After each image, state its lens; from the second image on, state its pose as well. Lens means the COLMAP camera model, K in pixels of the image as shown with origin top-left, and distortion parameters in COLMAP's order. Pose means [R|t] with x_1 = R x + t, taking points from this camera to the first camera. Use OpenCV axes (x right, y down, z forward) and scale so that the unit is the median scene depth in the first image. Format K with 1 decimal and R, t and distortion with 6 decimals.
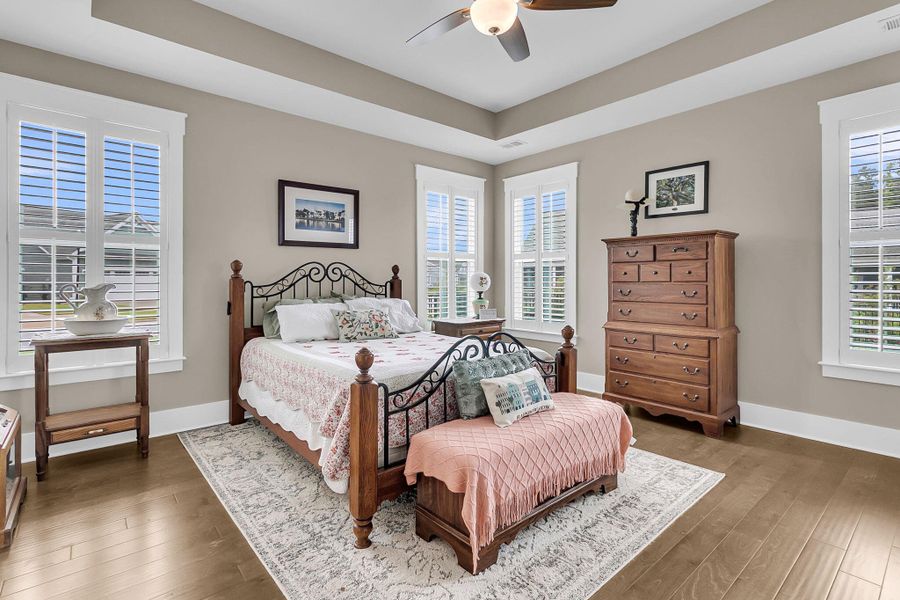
lens RADIAL K [[431.0, 0, 452.2], [0, 431.0, 277.5], [0, 0, 1]] dist [0.001204, 0.000145]
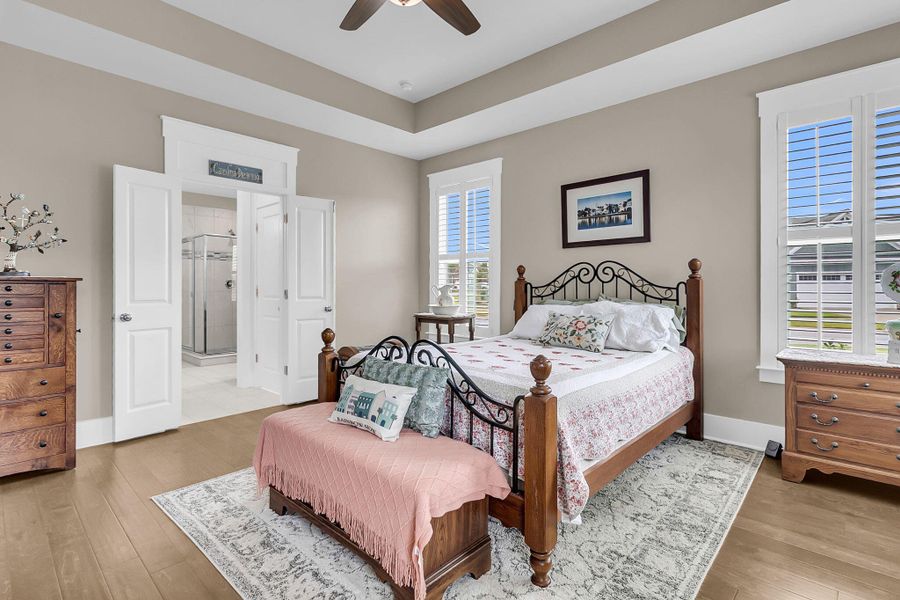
lens RADIAL K [[439.1, 0, 452.0], [0, 439.1, 284.1], [0, 0, 1]] dist [0.005246, -0.000413]
pose [[0.110803, -0.003970, -0.993834, 0.613594], [0.006368, 0.999974, -0.003285, 0.013487], [0.993822, -0.005964, 0.110826, 0.604492]]
